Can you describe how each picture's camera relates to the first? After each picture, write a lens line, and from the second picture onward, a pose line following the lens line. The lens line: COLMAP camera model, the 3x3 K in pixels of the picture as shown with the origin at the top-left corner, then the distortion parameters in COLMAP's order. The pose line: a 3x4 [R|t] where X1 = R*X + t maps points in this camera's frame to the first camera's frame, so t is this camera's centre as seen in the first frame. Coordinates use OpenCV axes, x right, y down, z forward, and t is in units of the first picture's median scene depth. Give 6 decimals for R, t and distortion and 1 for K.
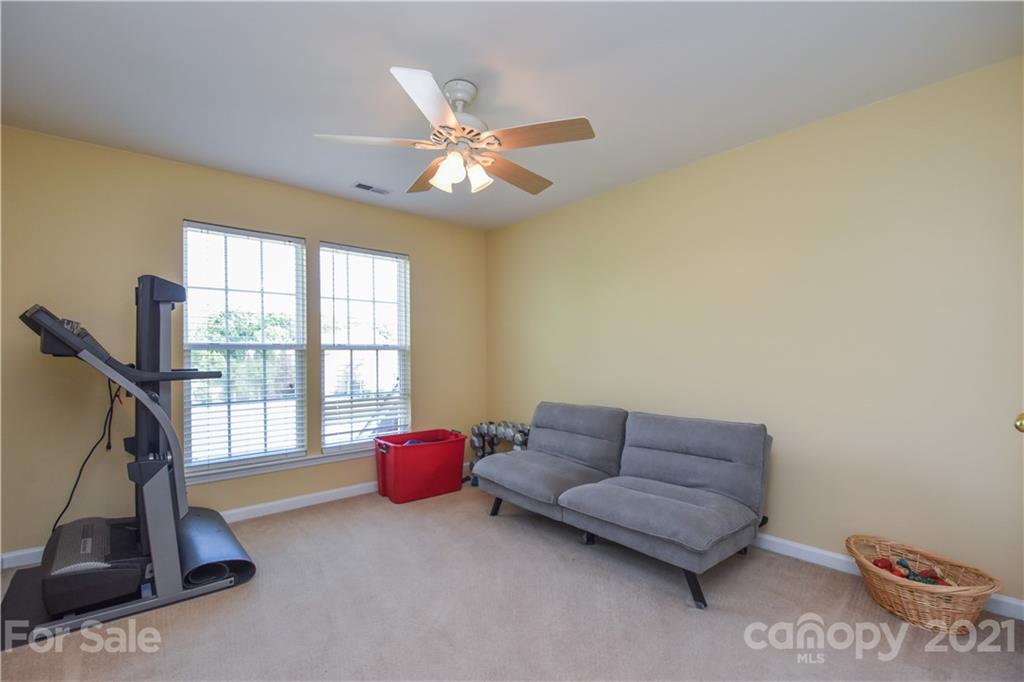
lens RADIAL K [[449.7, 0, 488.4], [0, 449.7, 355.1], [0, 0, 1]] dist [-0.003147, -0.000520]
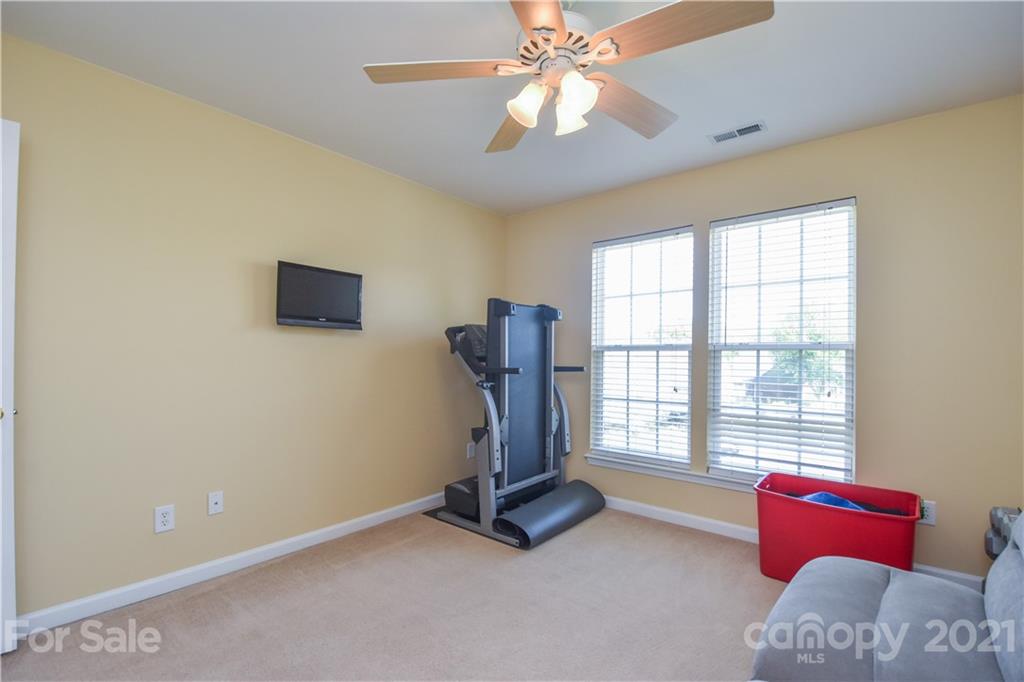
lens RADIAL K [[449.7, 0, 506.9], [0, 449.7, 347.3], [0, 0, 1]] dist [-0.003147, -0.000520]
pose [[0.189348, -0.010449, -0.981854, 0.470124], [-0.007245, 0.999901, -0.012038, -0.005921], [0.981883, 0.009393, 0.189254, 0.562328]]
